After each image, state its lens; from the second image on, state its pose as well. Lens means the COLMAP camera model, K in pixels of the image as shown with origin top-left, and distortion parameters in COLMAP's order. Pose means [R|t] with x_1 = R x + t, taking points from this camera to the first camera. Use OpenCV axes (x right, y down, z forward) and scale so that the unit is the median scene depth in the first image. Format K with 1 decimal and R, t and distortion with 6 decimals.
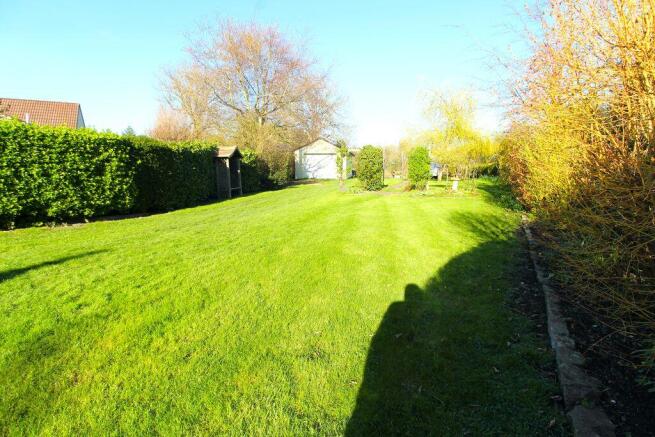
lens RADIAL K [[312.8, 0, 325.4], [0, 312.8, 216.9], [0, 0, 1]] dist [-0.015586, -0.000467]
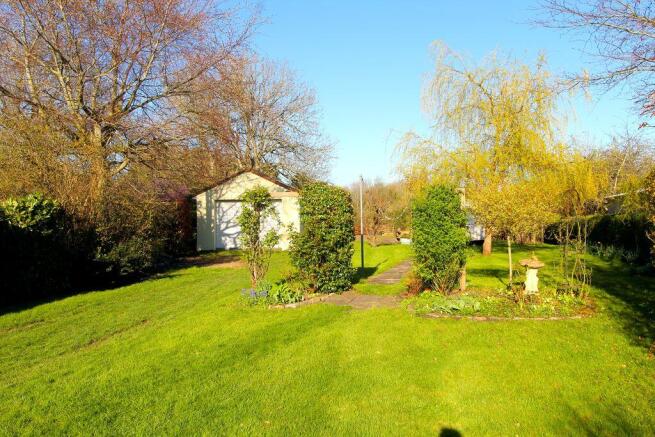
lens RADIAL K [[533.5, 0, 327.6], [0, 533.5, 218.1], [0, 0, 1]] dist [0.013703, -0.003129]
pose [[0.997828, -0.012856, 0.064602, 0.091542], [0.022992, 0.987059, -0.158701, -0.059648], [-0.061726, 0.159841, 0.985211, 0.267063]]
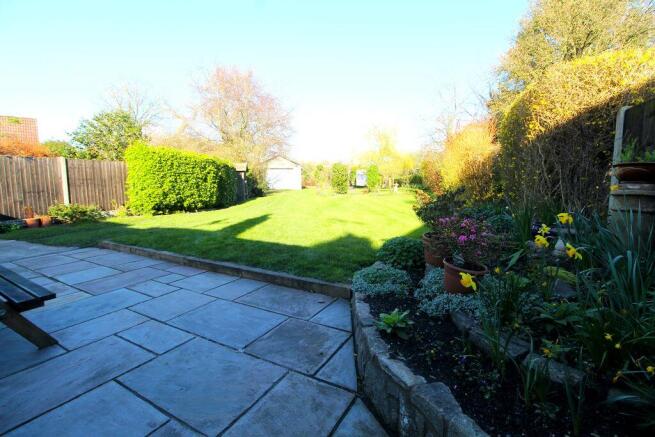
lens RADIAL K [[312.8, 0, 329.6], [0, 312.8, 219.1], [0, 0, 1]] dist [-0.015586, -0.000467]
pose [[0.964994, -0.040767, 0.259083, -0.243648], [0.050838, 0.998185, -0.032287, 0.063613], [-0.257296, 0.044328, 0.965315, -0.317240]]
